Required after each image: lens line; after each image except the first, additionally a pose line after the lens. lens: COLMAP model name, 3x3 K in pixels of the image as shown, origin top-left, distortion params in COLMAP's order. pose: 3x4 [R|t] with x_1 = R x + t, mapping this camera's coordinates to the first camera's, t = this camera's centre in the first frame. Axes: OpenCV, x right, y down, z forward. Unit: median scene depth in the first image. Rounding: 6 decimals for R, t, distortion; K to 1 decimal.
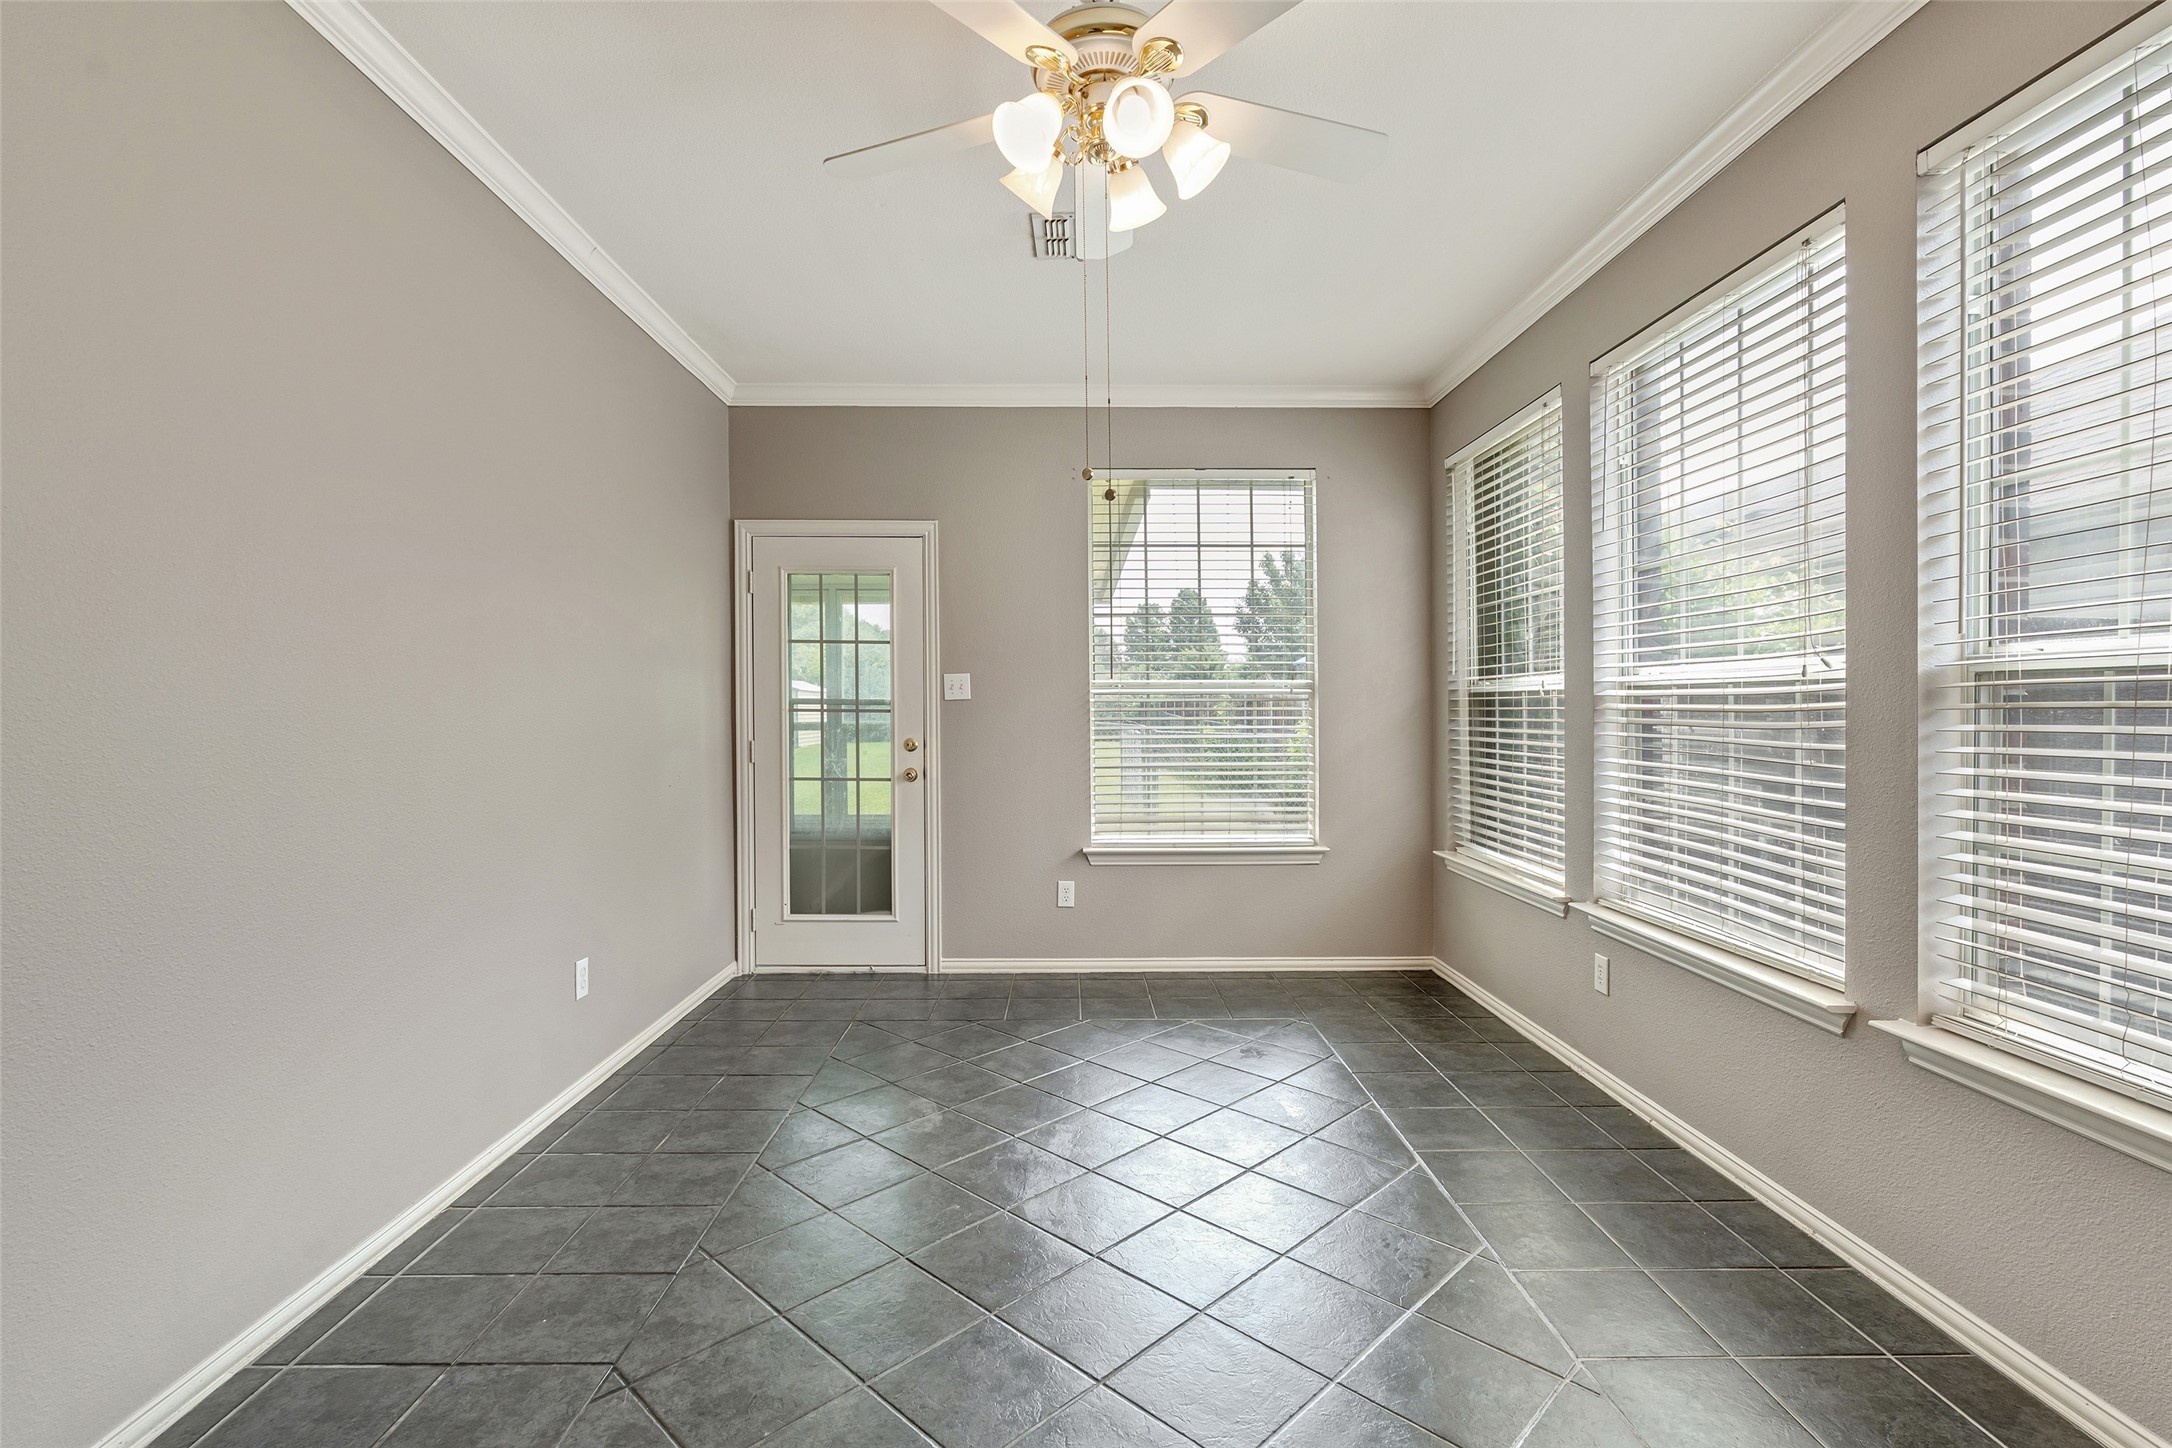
lens RADIAL K [[1011.5, 0, 1079.8], [0, 1011.5, 730.0], [0, 0, 1]] dist [-0.003950, 0.000433]
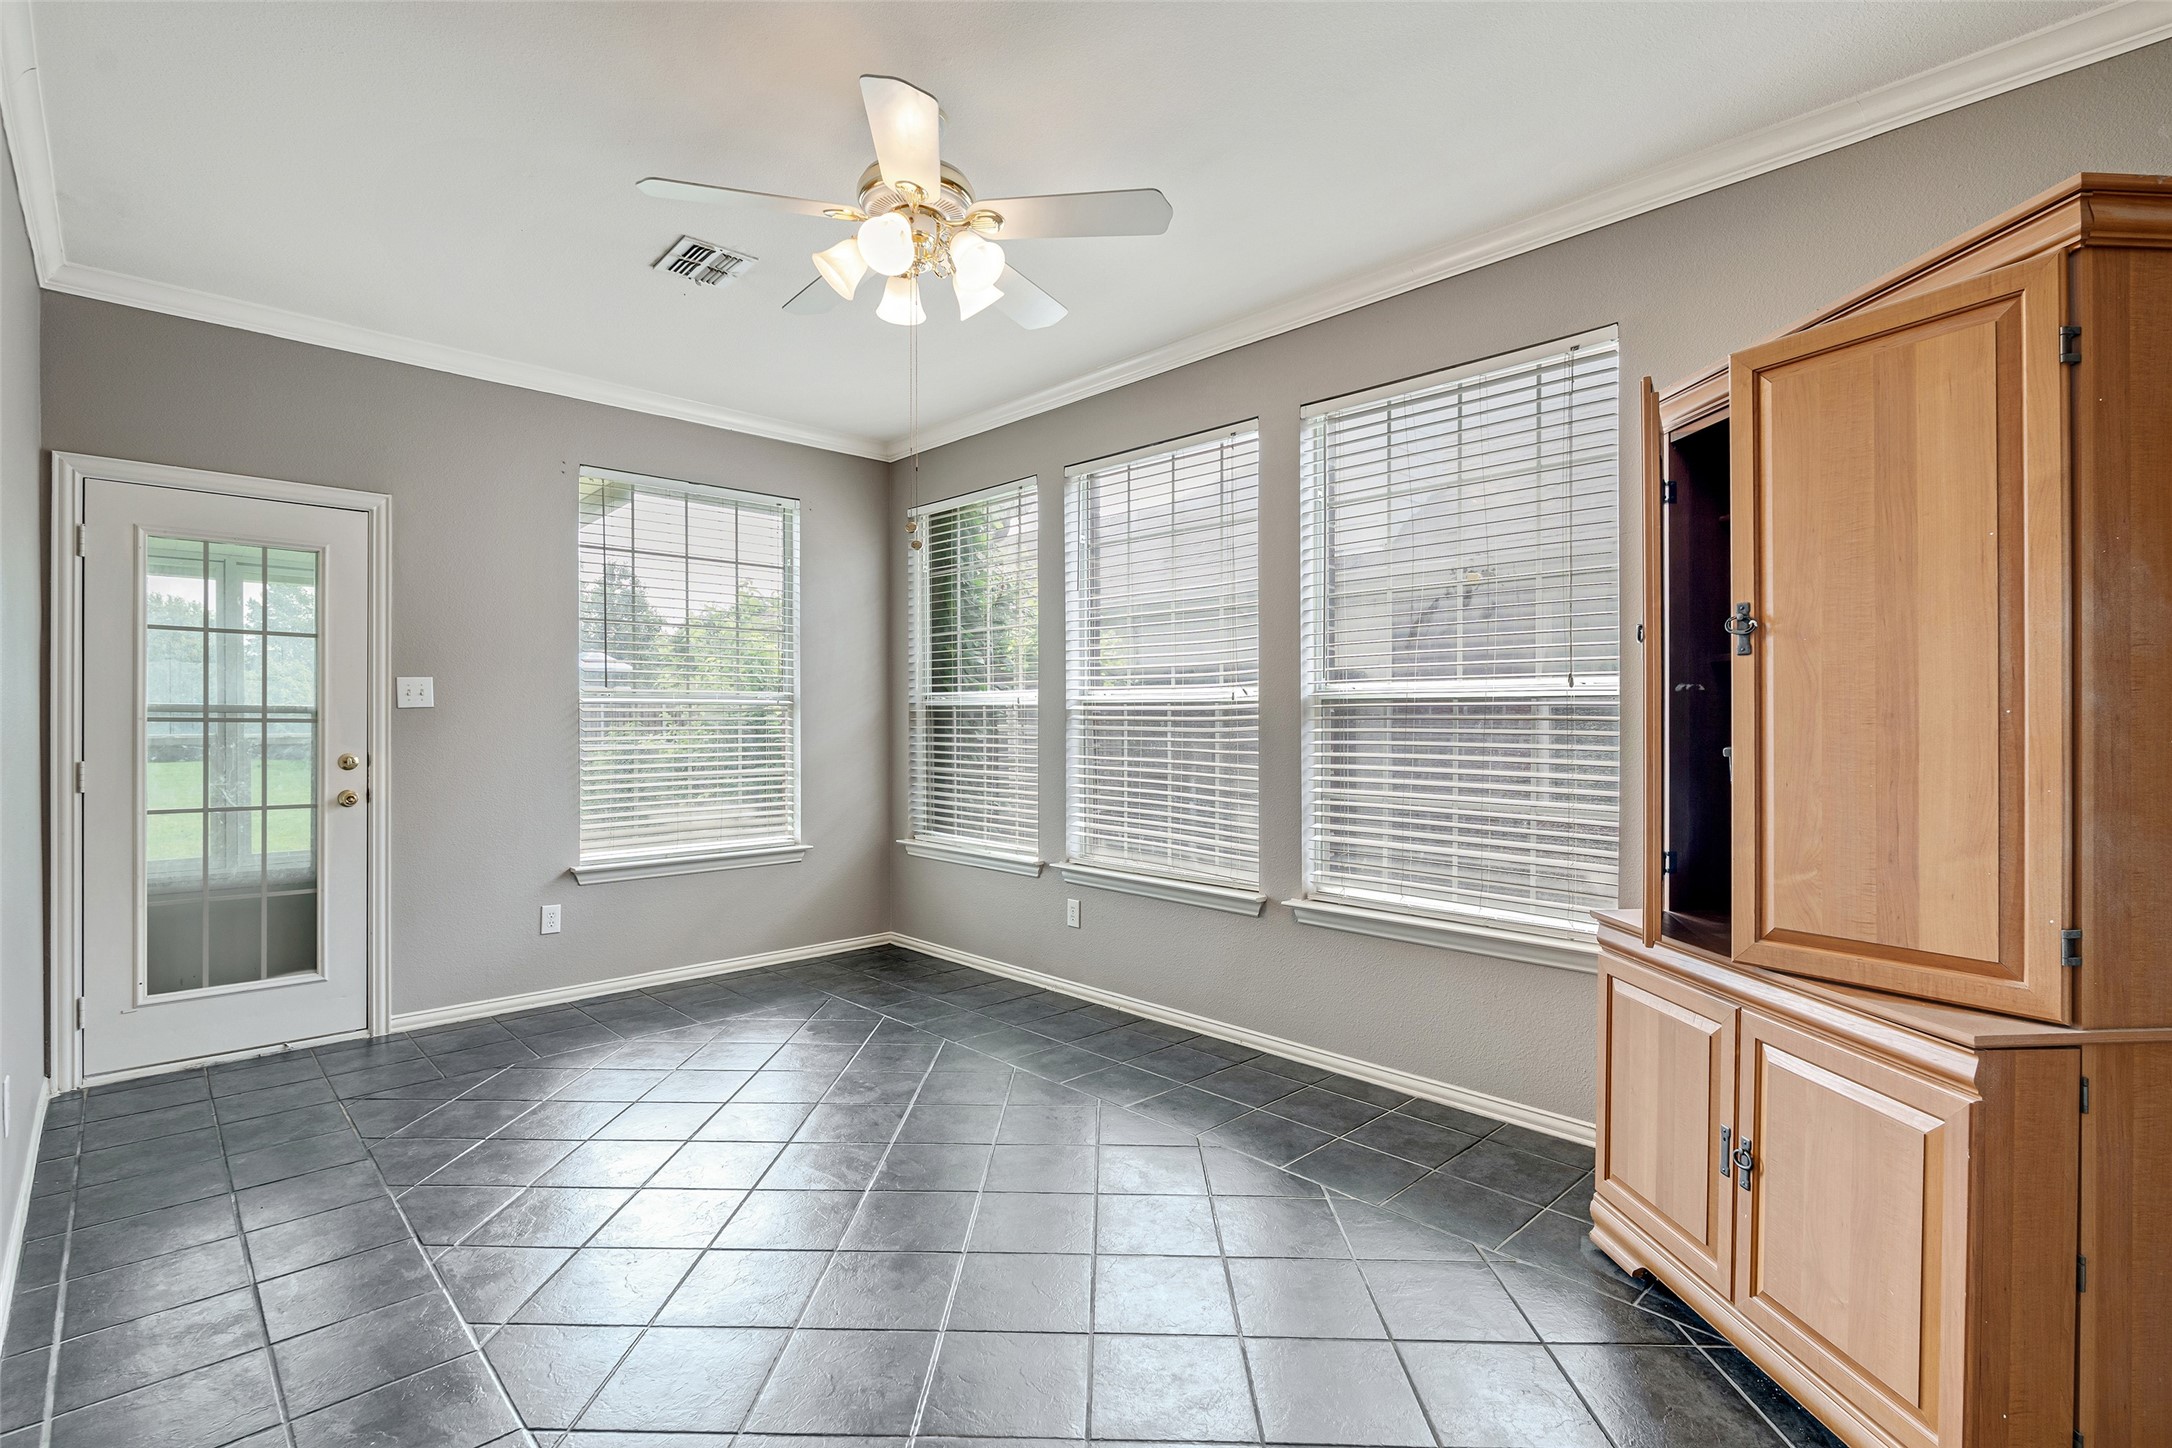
lens RADIAL K [[1011.5, 0, 1101.8], [0, 1011.5, 731.6], [0, 0, 1]] dist [-0.003950, 0.000433]
pose [[0.723477, -0.006870, 0.690314, -0.292638], [0.013086, 0.999907, -0.003764, 0.001103], [-0.690224, 0.011757, 0.723500, -0.015416]]
